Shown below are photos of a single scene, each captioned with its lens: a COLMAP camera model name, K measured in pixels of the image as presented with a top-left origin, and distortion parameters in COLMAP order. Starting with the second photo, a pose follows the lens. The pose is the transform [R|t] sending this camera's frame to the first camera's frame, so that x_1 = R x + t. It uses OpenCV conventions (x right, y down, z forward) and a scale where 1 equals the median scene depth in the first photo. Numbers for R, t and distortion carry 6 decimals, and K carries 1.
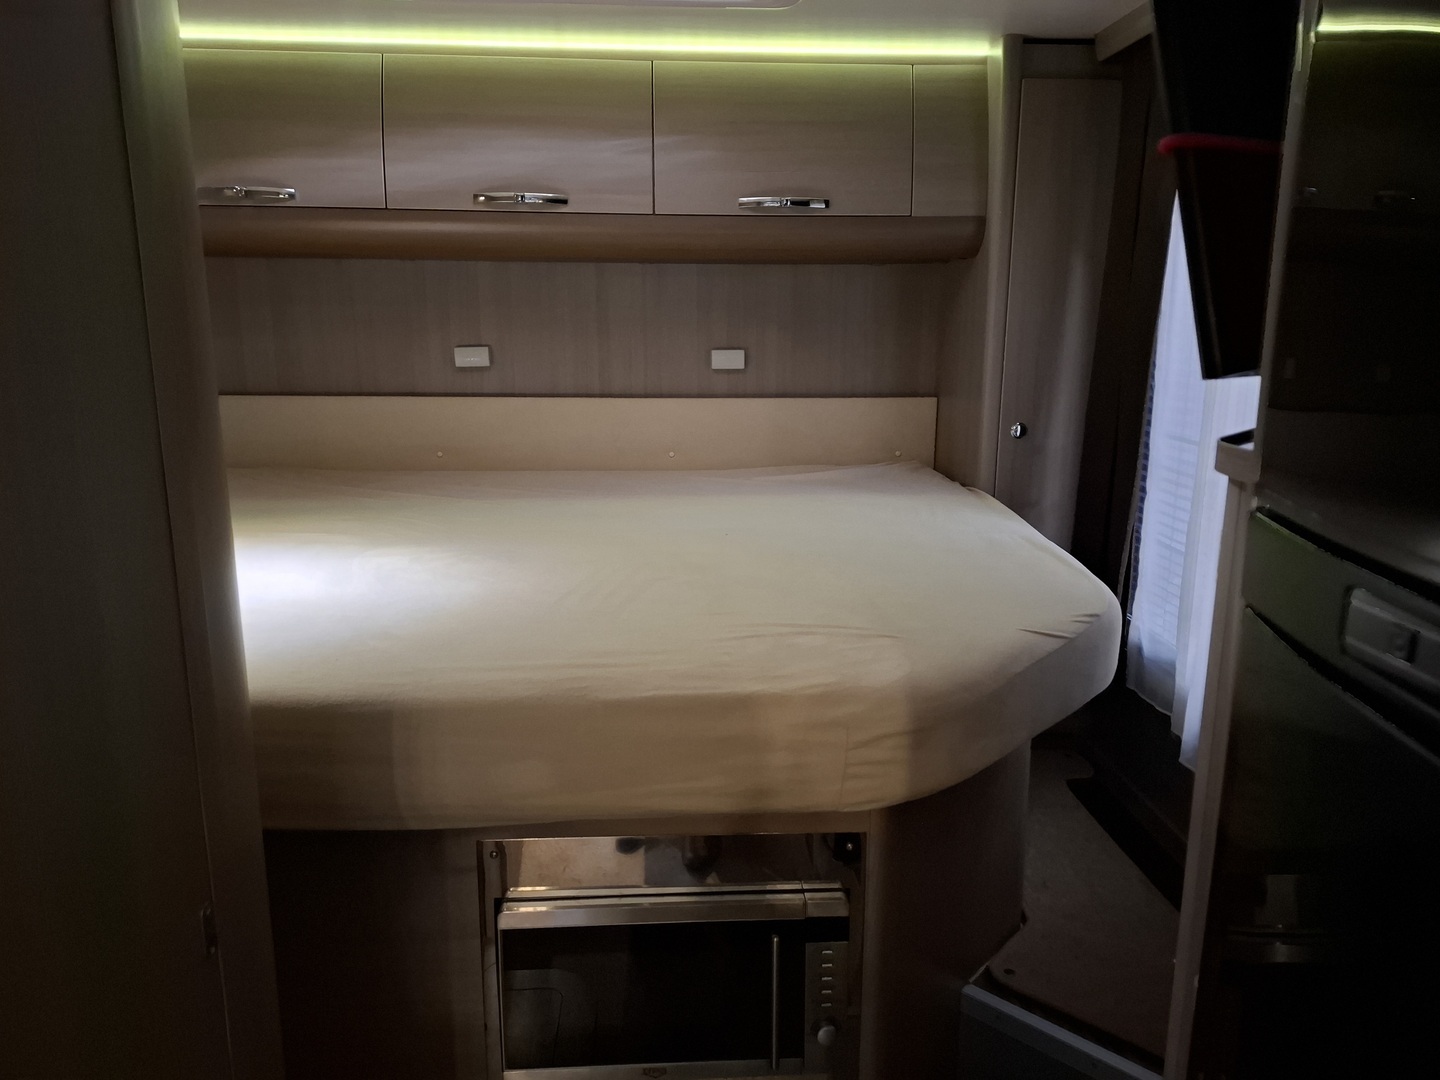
lens RADIAL K [[1004.7, 0, 720.0], [0, 1004.7, 540.0], [0, 0, 1]] dist [0.098209, -0.134776]
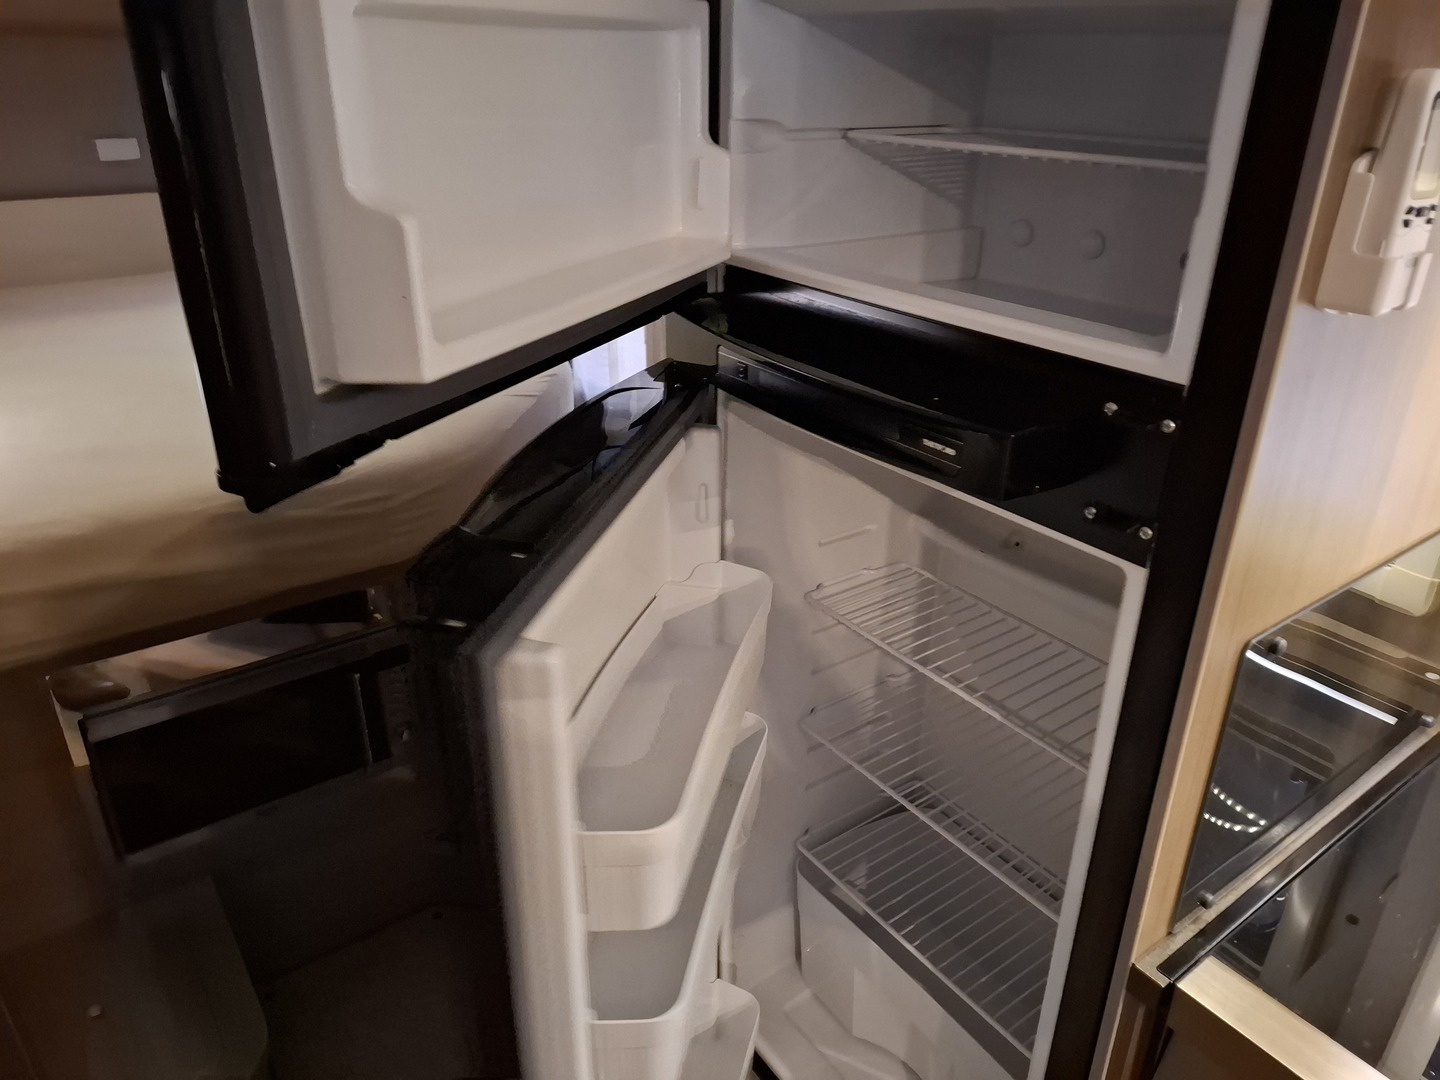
lens RADIAL K [[1004.7, 0, 720.0], [0, 1004.7, 540.0], [0, 0, 1]] dist [0.098209, -0.134776]
pose [[0.837785, -0.226252, 0.496917, -0.145871], [0.108833, 0.961039, 0.254083, -0.028786], [-0.535044, -0.158786, 0.829768, -0.228123]]
